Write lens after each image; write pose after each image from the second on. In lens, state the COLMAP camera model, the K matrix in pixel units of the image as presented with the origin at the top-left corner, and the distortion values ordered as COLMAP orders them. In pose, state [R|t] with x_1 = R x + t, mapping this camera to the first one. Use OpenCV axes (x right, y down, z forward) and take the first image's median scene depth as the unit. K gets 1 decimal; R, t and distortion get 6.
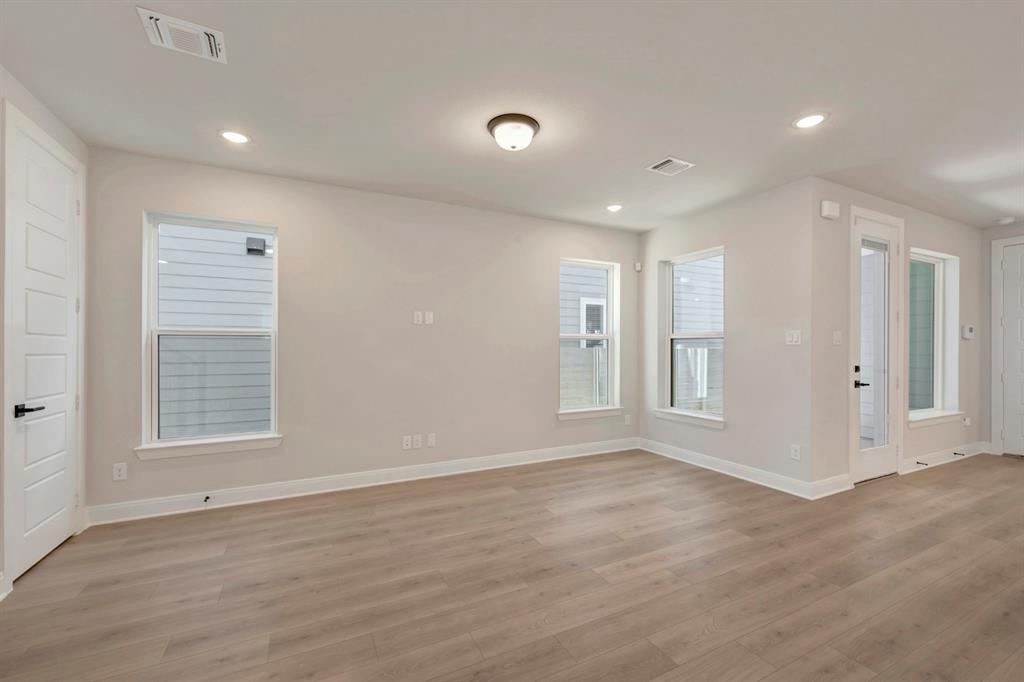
lens RADIAL K [[422.6, 0, 517.5], [0, 422.6, 347.7], [0, 0, 1]] dist [0.001276, 0.000354]
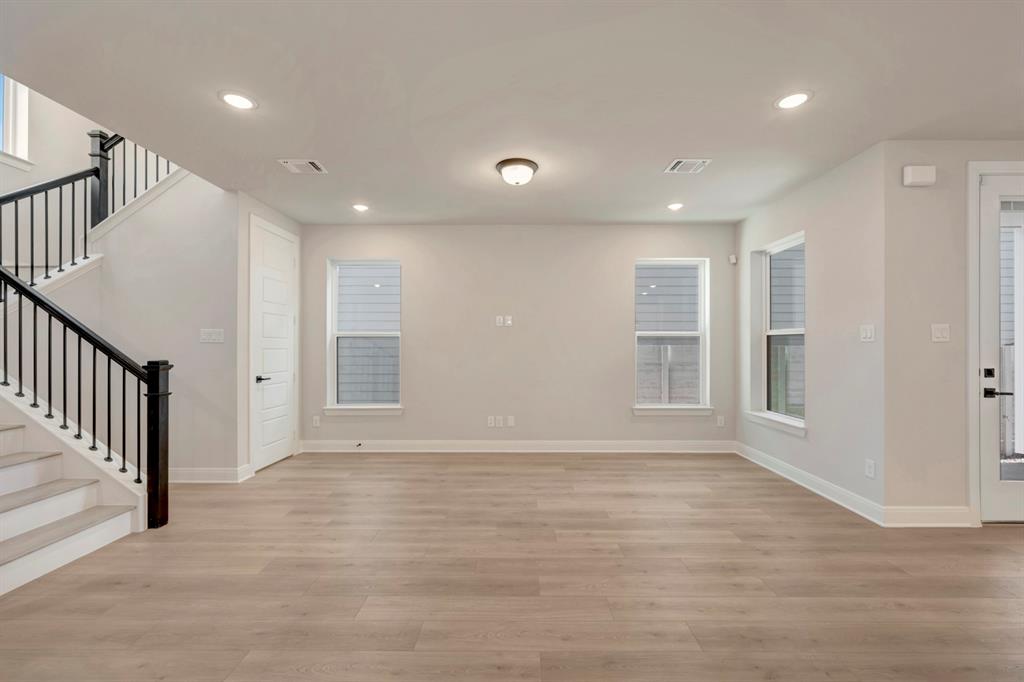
lens RADIAL K [[422.6, 0, 516.7], [0, 422.6, 342.2], [0, 0, 1]] dist [0.001276, 0.000354]
pose [[0.889152, -0.003197, -0.457601, 0.394822], [0.000268, 0.999979, -0.006465, -0.000517], [0.457612, 0.005625, 0.889134, -0.073122]]
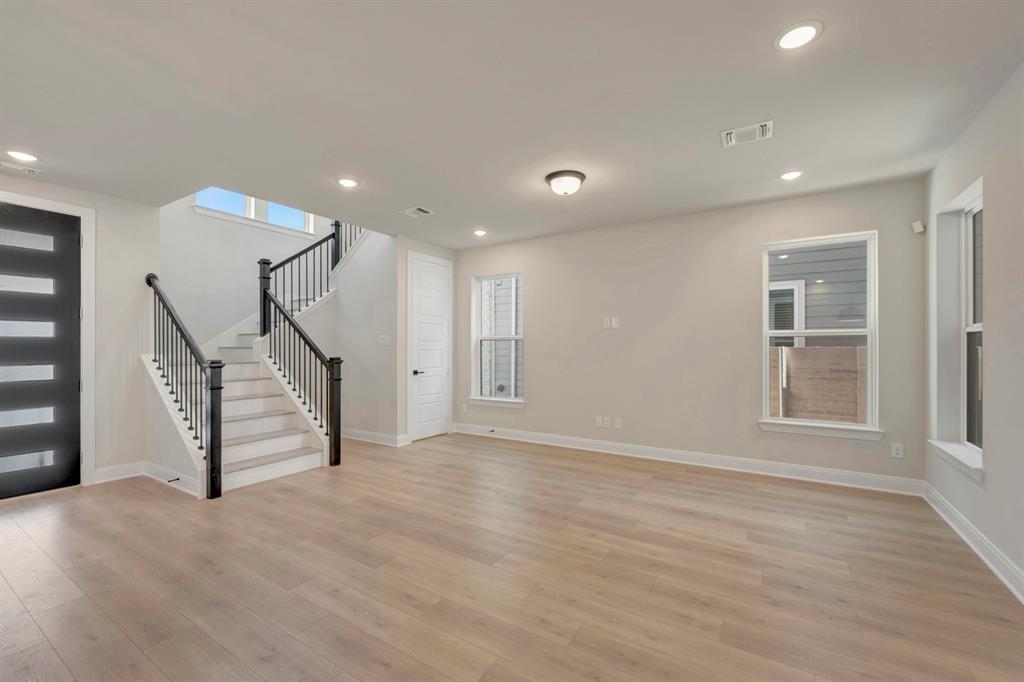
lens RADIAL K [[422.6, 0, 514.7], [0, 422.6, 346.0], [0, 0, 1]] dist [0.001276, 0.000354]
pose [[0.513412, -0.001717, -0.858141, 0.734105], [0.001065, 0.999999, -0.001363, -0.001692], [0.858142, -0.000214, 0.513413, 0.139088]]
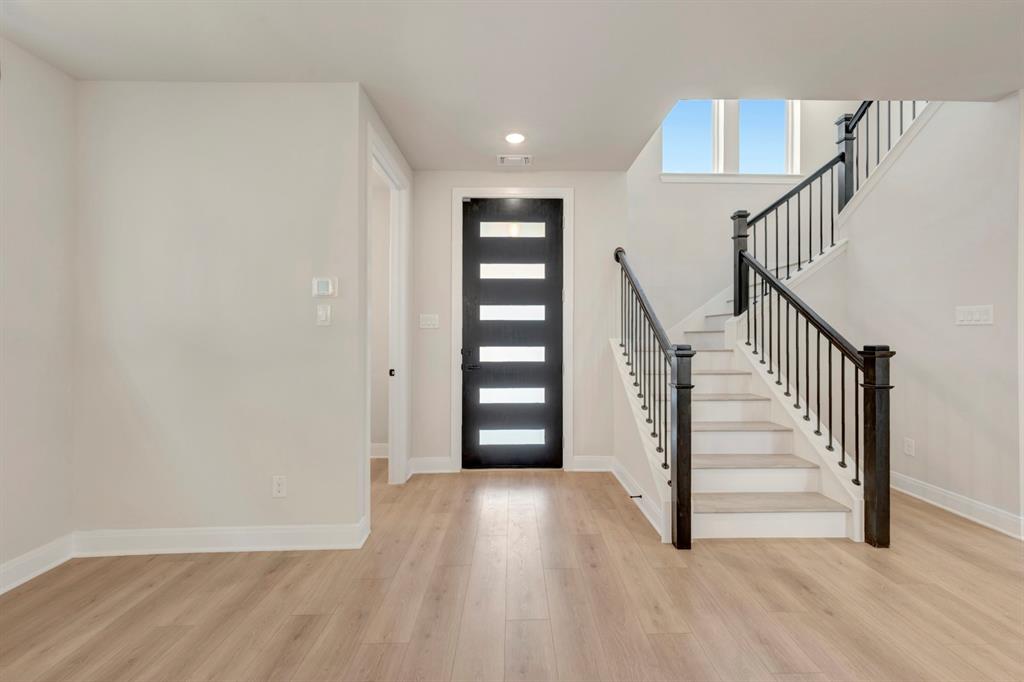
lens RADIAL K [[408.1, 0, 519.7], [0, 408.1, 336.6], [0, 0, 1]] dist [0.001854, -0.000507]
pose [[-0.433925, 0.000874, -0.900949, 0.251669], [0.000252, 1.000000, 0.000849, 0.013320], [0.900949, 0.000142, -0.433925, 0.096370]]
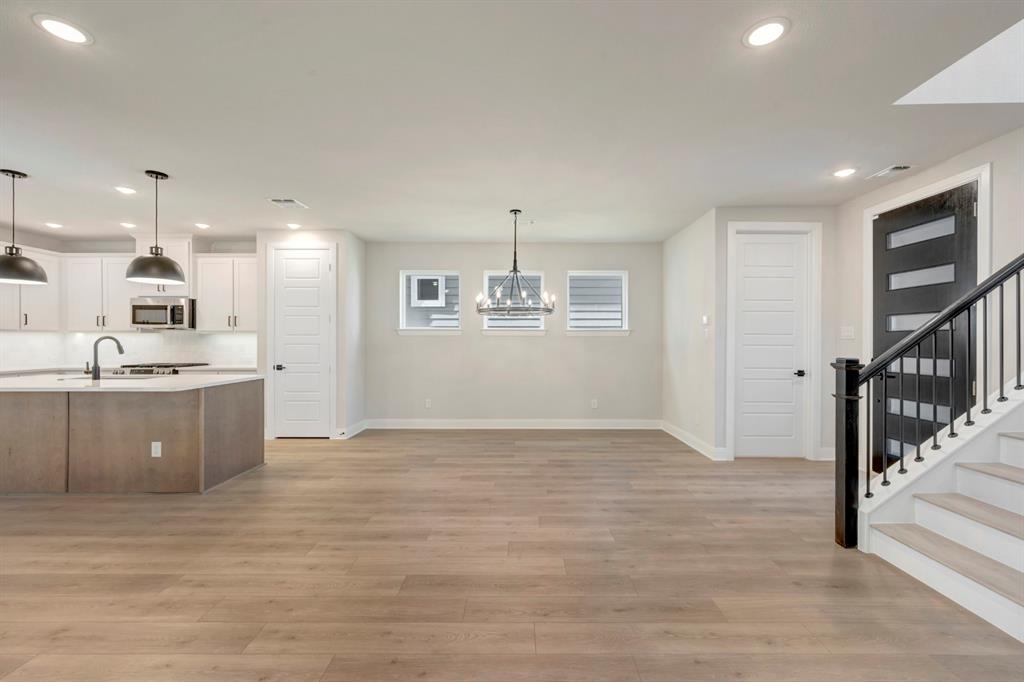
lens RADIAL K [[422.6, 0, 516.5], [0, 422.6, 339.3], [0, 0, 1]] dist [0.001276, 0.000354]
pose [[-0.890824, -0.001138, 0.454348, -0.242029], [-0.001282, 0.999999, -0.000009, -0.002943], [-0.454347, -0.000590, -0.890824, 0.898583]]
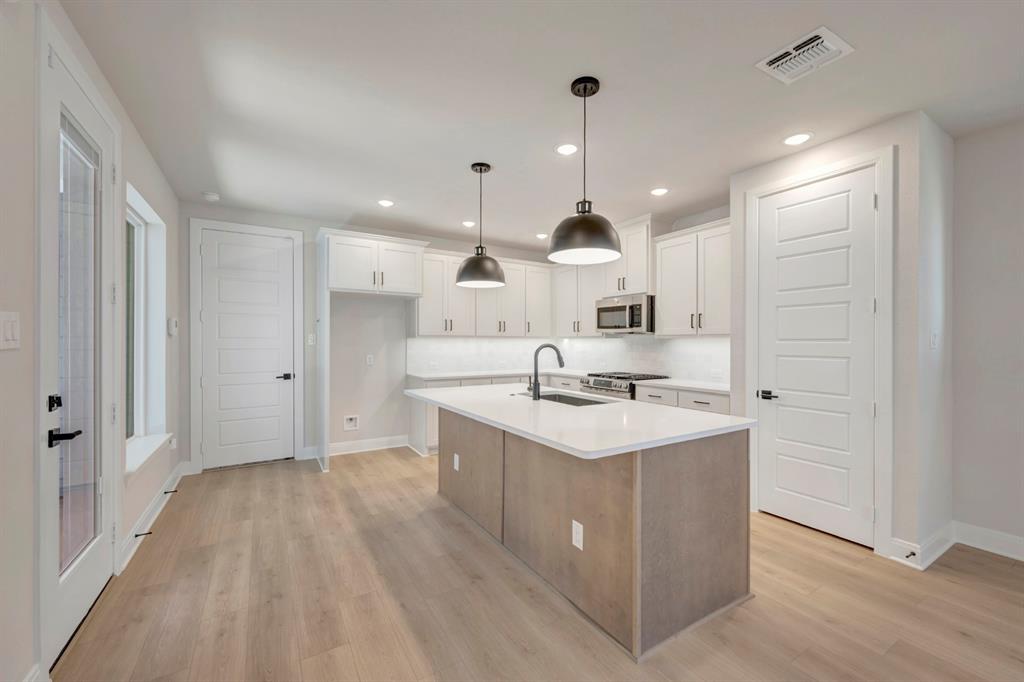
lens RADIAL K [[408.1, 0, 517.2], [0, 408.1, 343.0], [0, 0, 1]] dist [0.001854, -0.000507]
pose [[-0.088751, -0.003119, 0.996049, 0.344276], [-0.000829, 0.999995, 0.003057, -0.012687], [-0.996053, -0.000555, -0.088753, 0.564862]]
